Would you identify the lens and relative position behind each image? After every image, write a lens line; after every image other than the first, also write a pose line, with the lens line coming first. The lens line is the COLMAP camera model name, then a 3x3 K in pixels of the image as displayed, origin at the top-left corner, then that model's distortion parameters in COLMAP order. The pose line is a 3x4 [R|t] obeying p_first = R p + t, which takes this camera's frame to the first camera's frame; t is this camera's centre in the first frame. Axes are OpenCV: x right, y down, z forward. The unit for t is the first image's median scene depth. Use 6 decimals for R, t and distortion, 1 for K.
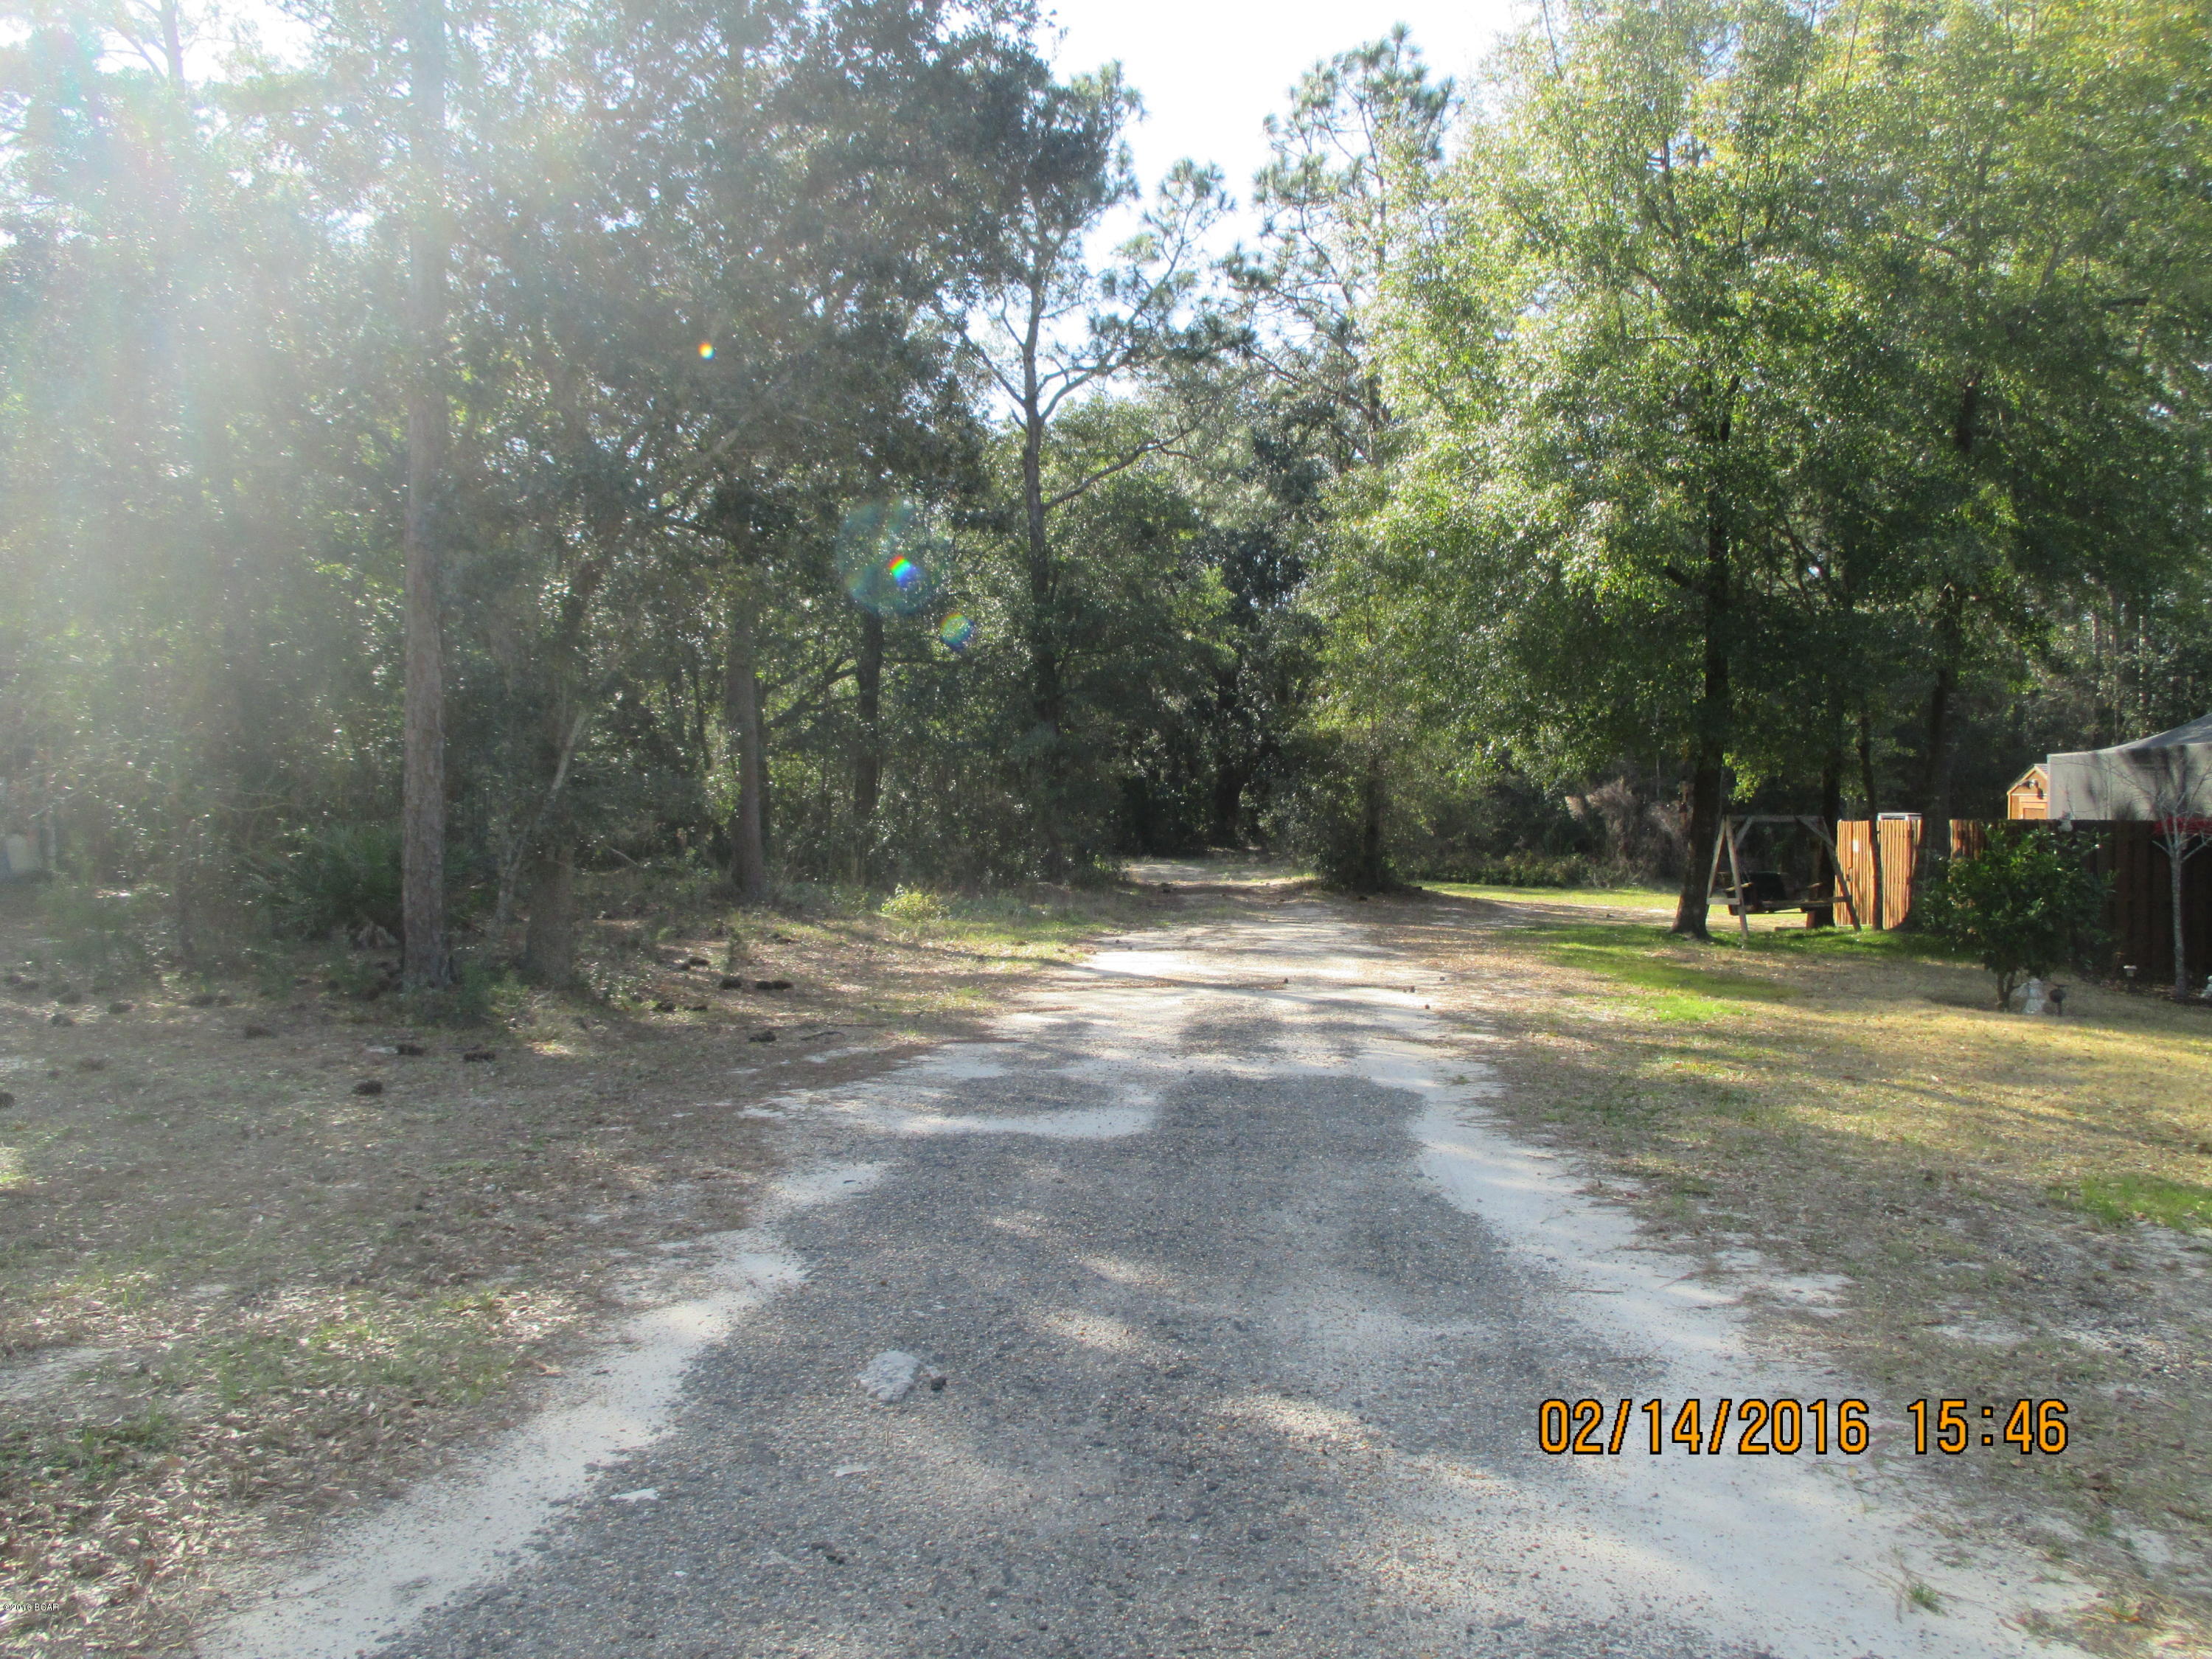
lens RADIAL K [[1888.1, 0, 1106.0], [0, 1888.1, 829.5], [0, 0, 1]] dist [-0.030817, -0.004395]
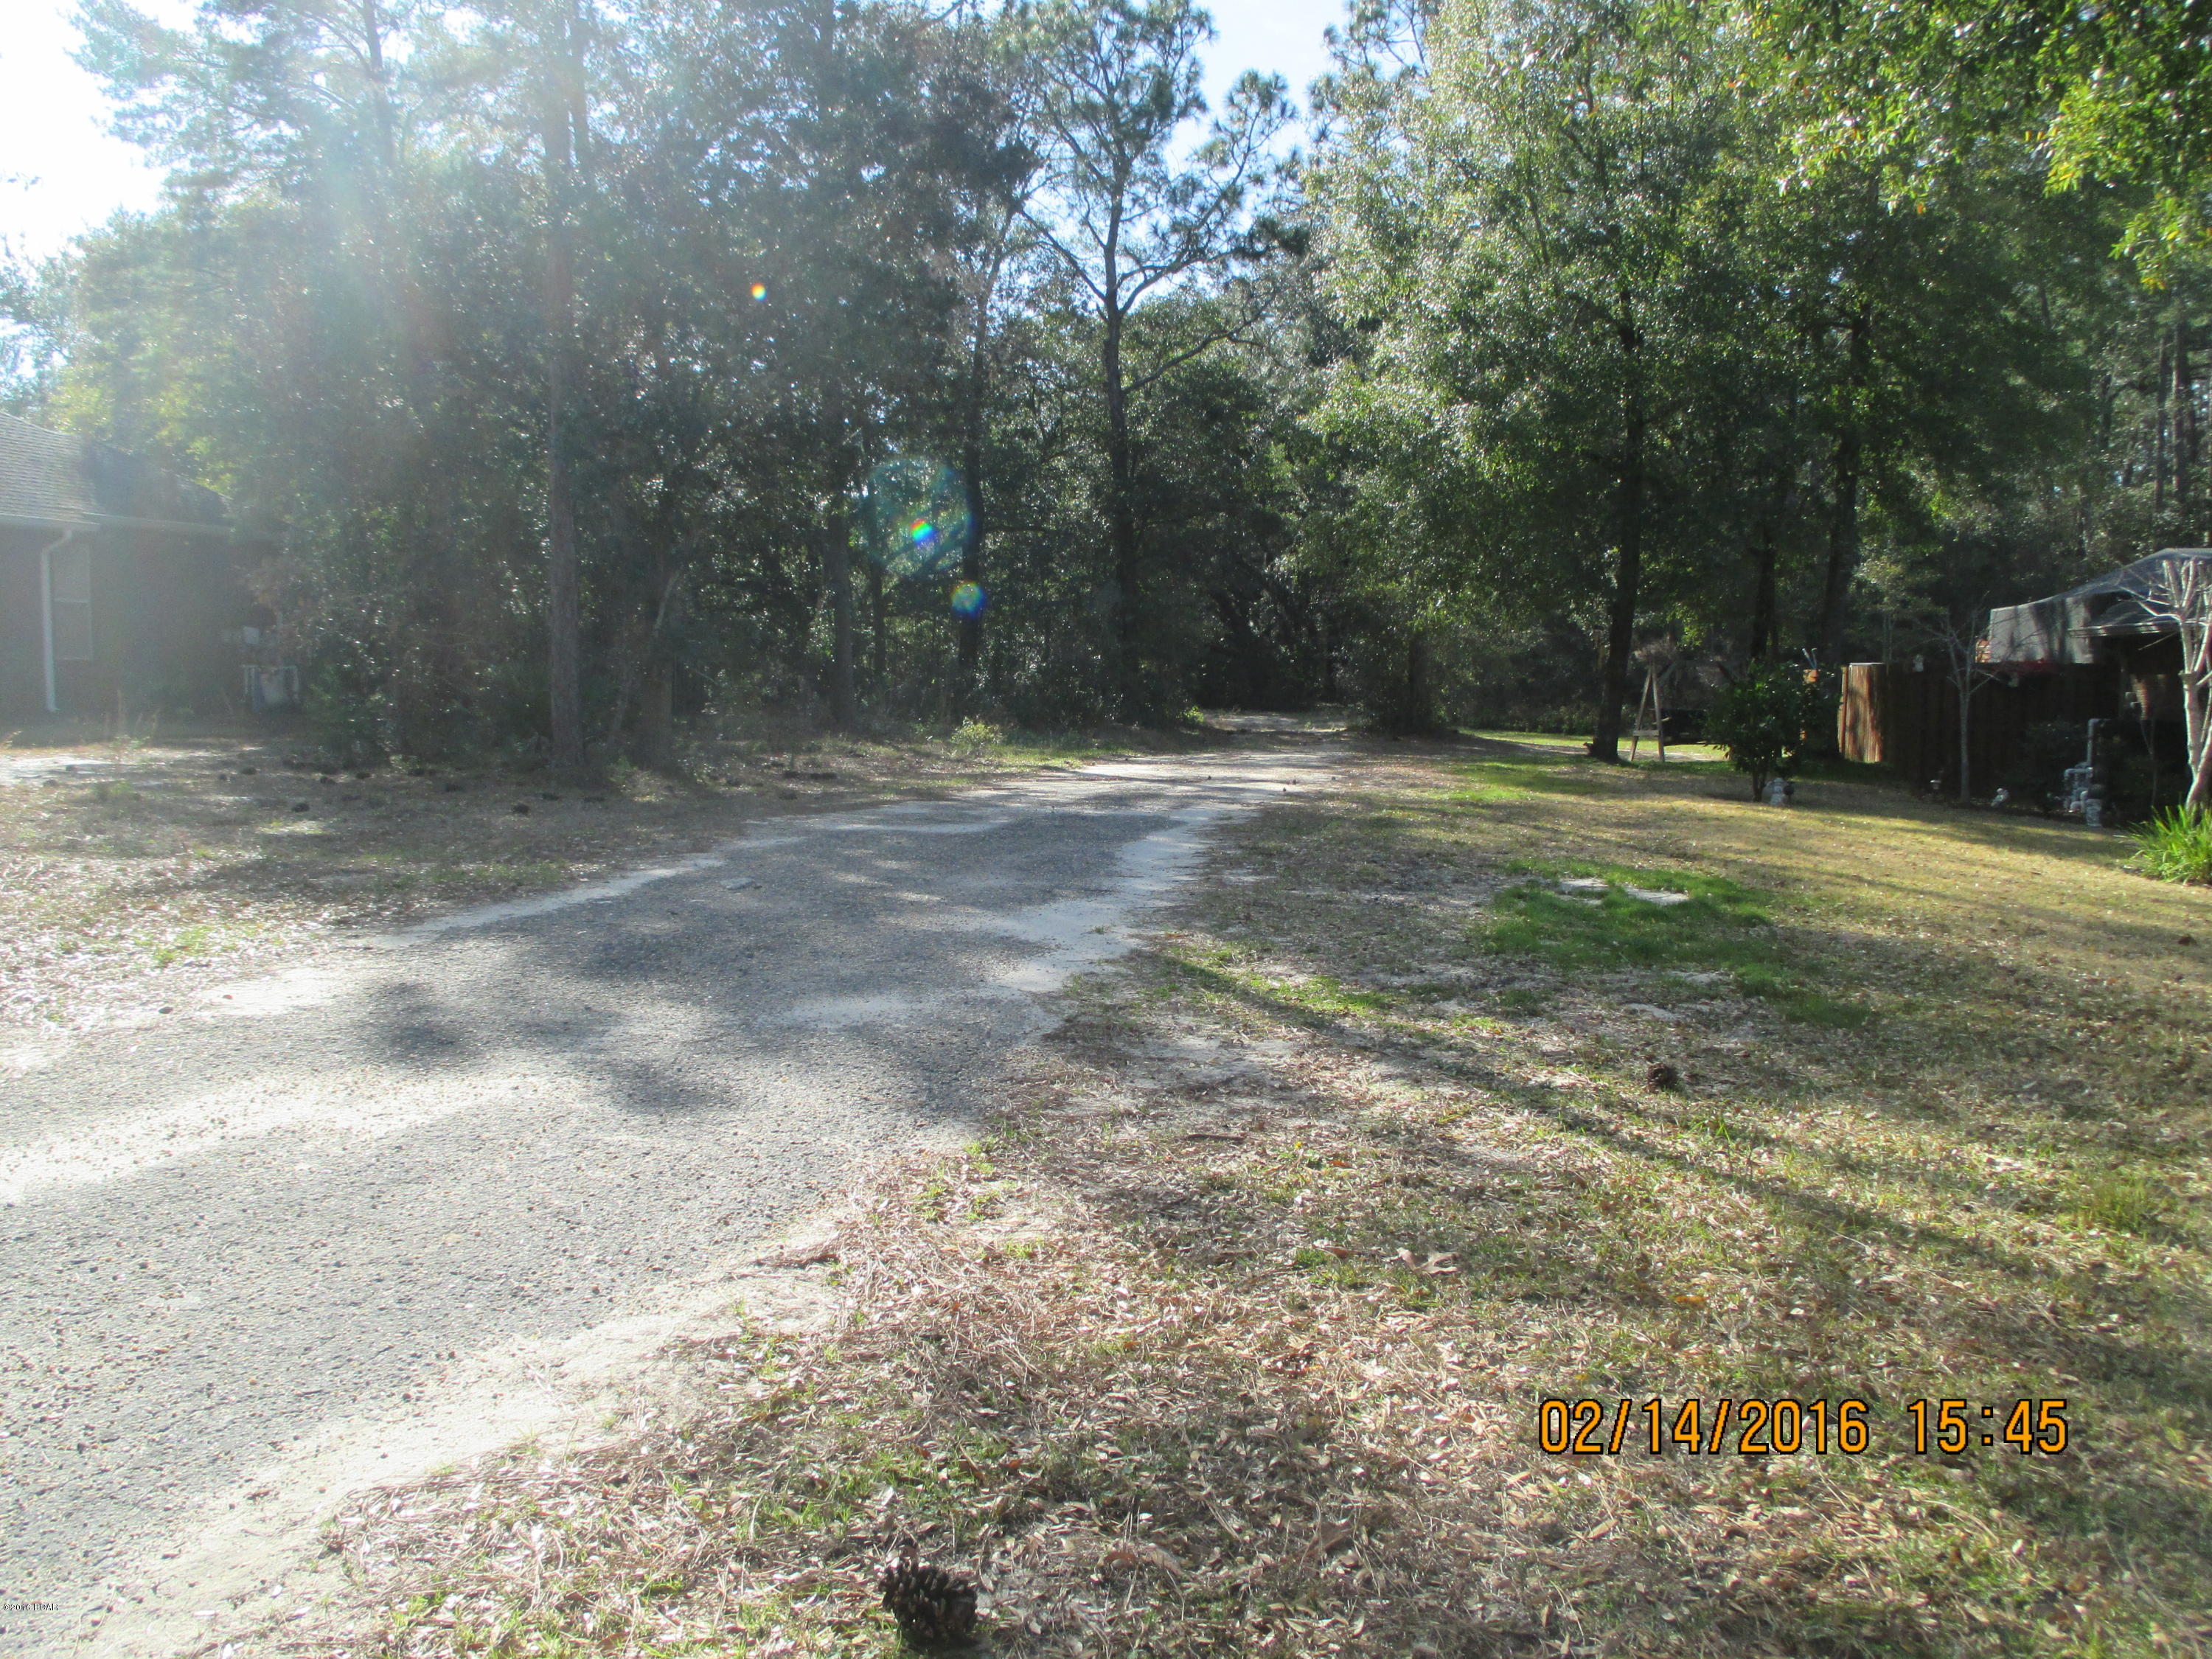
lens RADIAL K [[1988.1, 0, 1120.1], [0, 1988.1, 831.7], [0, 0, 1]] dist [-0.011838, 0.005230]
pose [[0.994498, 0.009795, -0.104298, 0.111196], [-0.003044, 0.997900, 0.064694, 0.017743], [0.104713, -0.064021, 0.992440, -0.238392]]
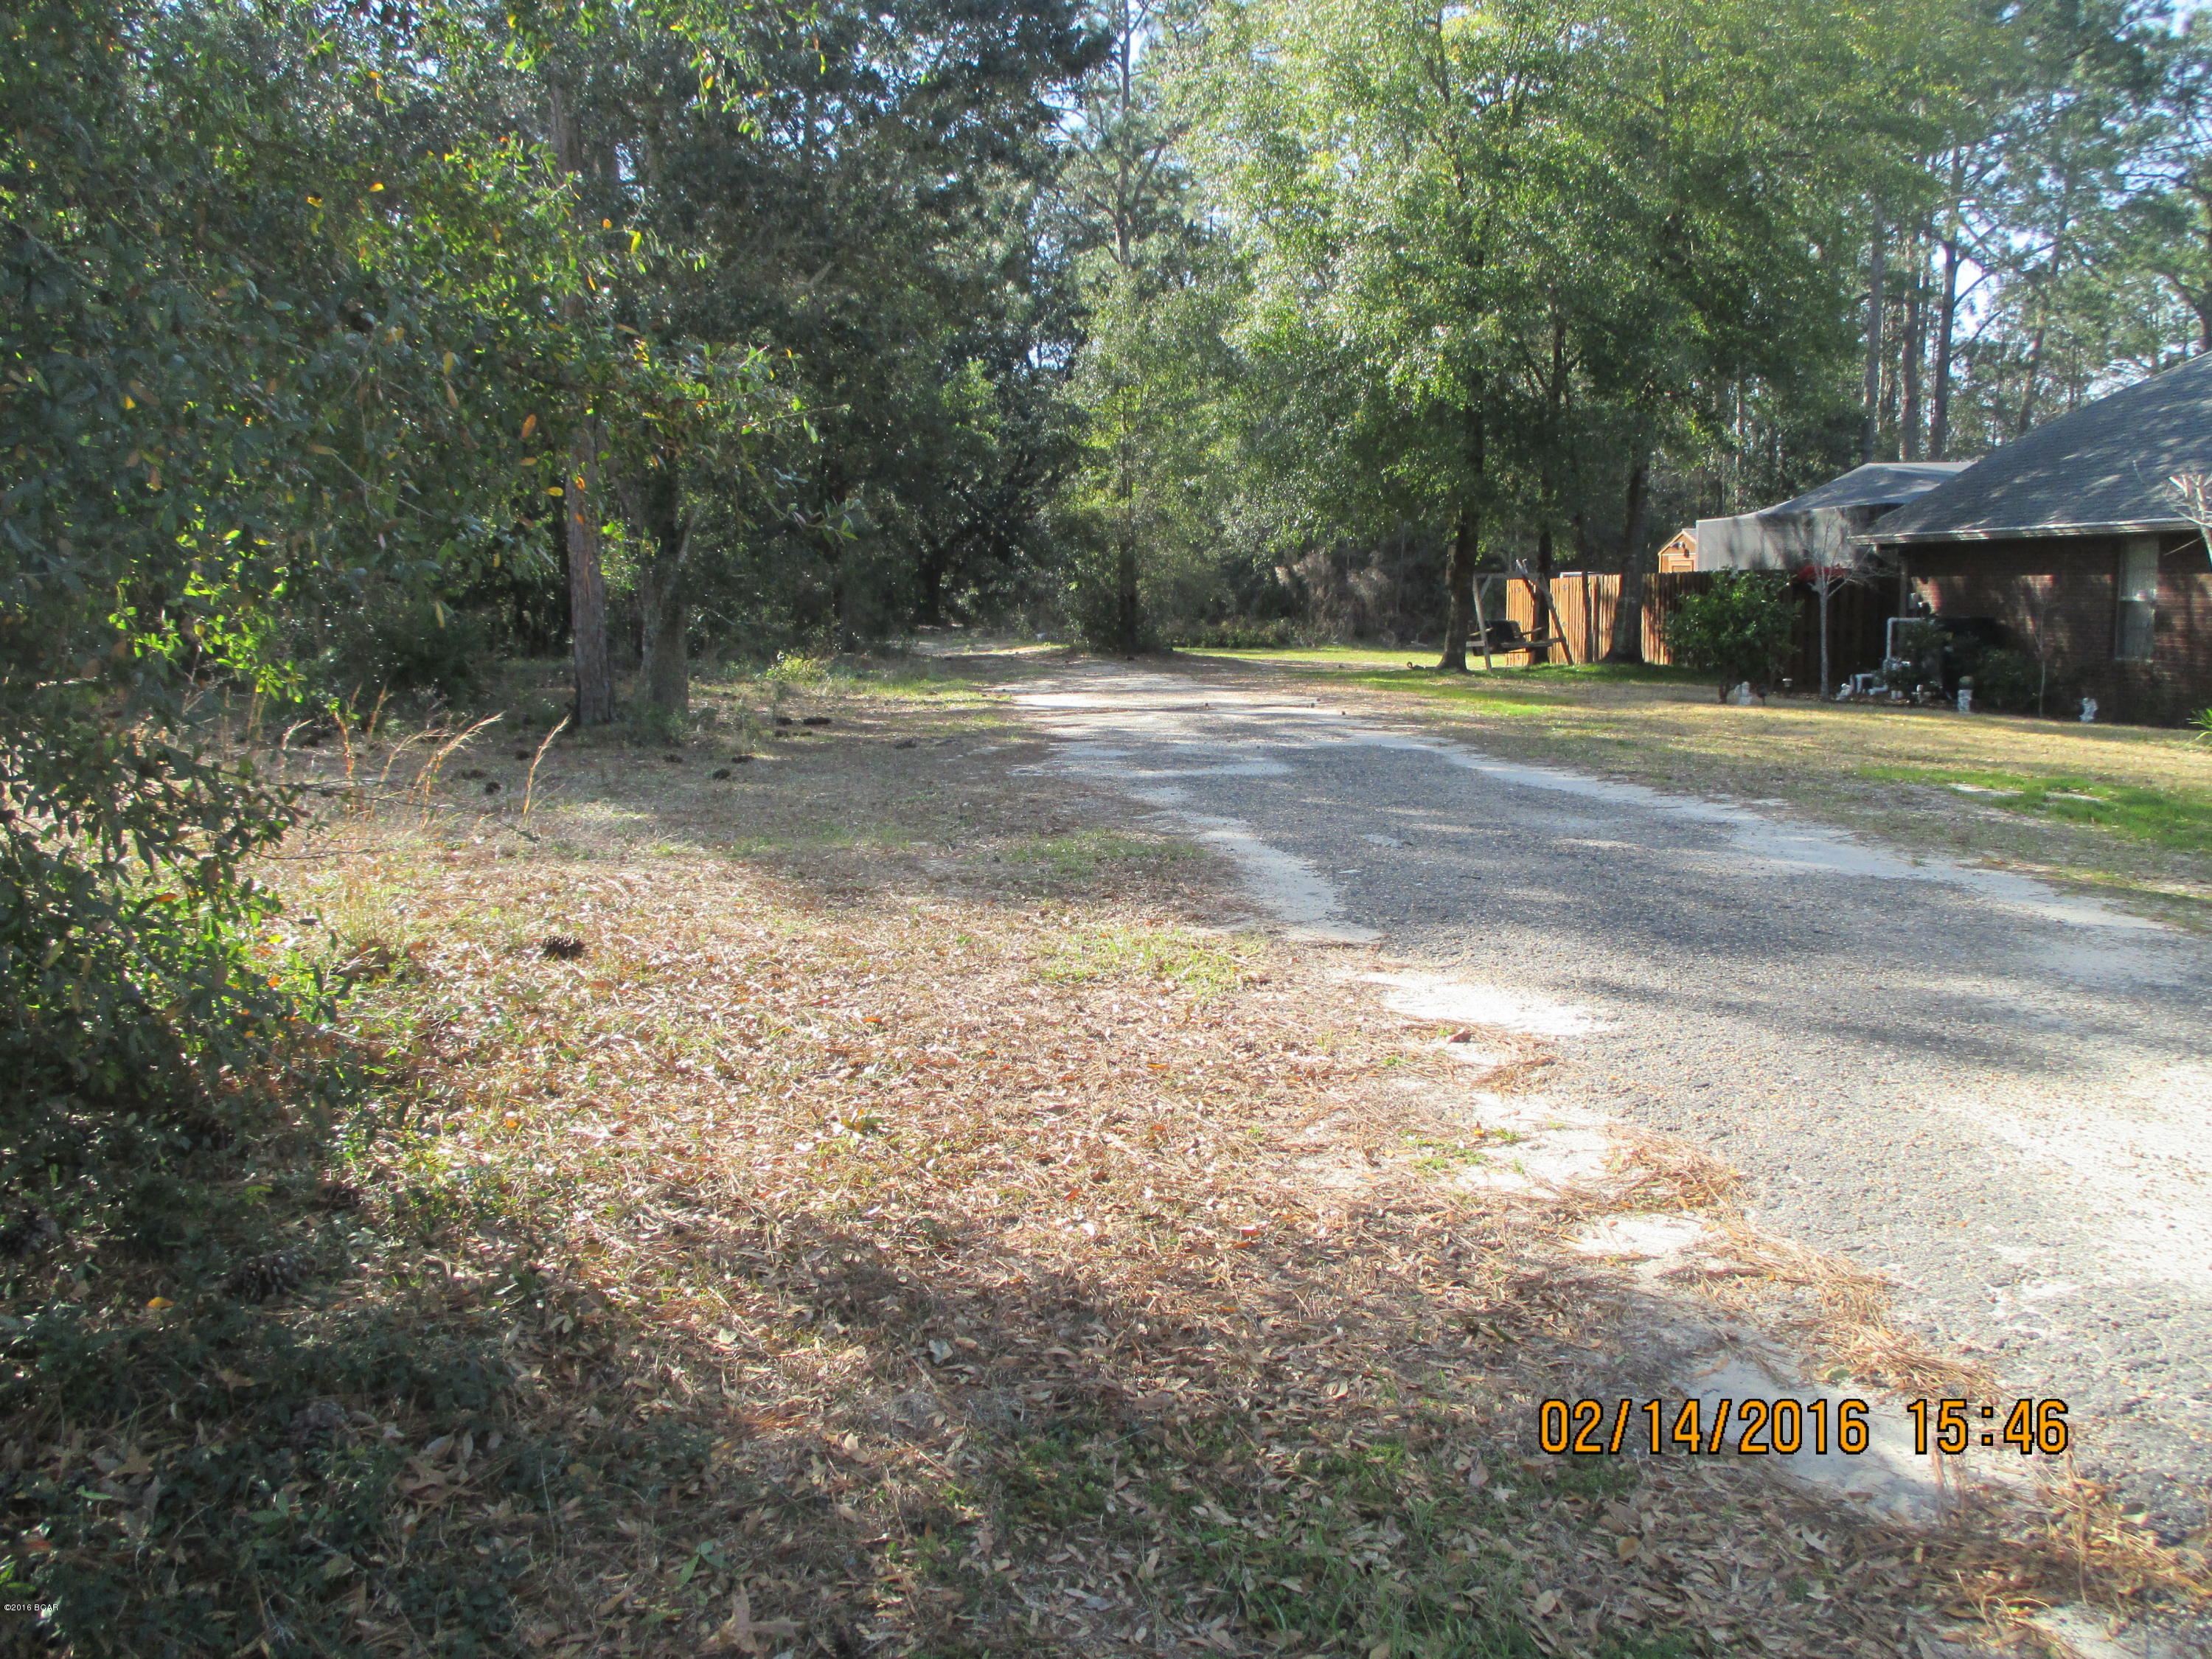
lens RADIAL K [[1959.4, 0, 1114.8], [0, 1959.4, 838.5], [0, 0, 1]] dist [-0.009296, -0.008021]
pose [[0.973154, -0.051692, 0.224276, -0.165972], [0.026541, 0.993155, 0.113745, 0.011021], [-0.228620, -0.104739, 0.967865, -0.173406]]
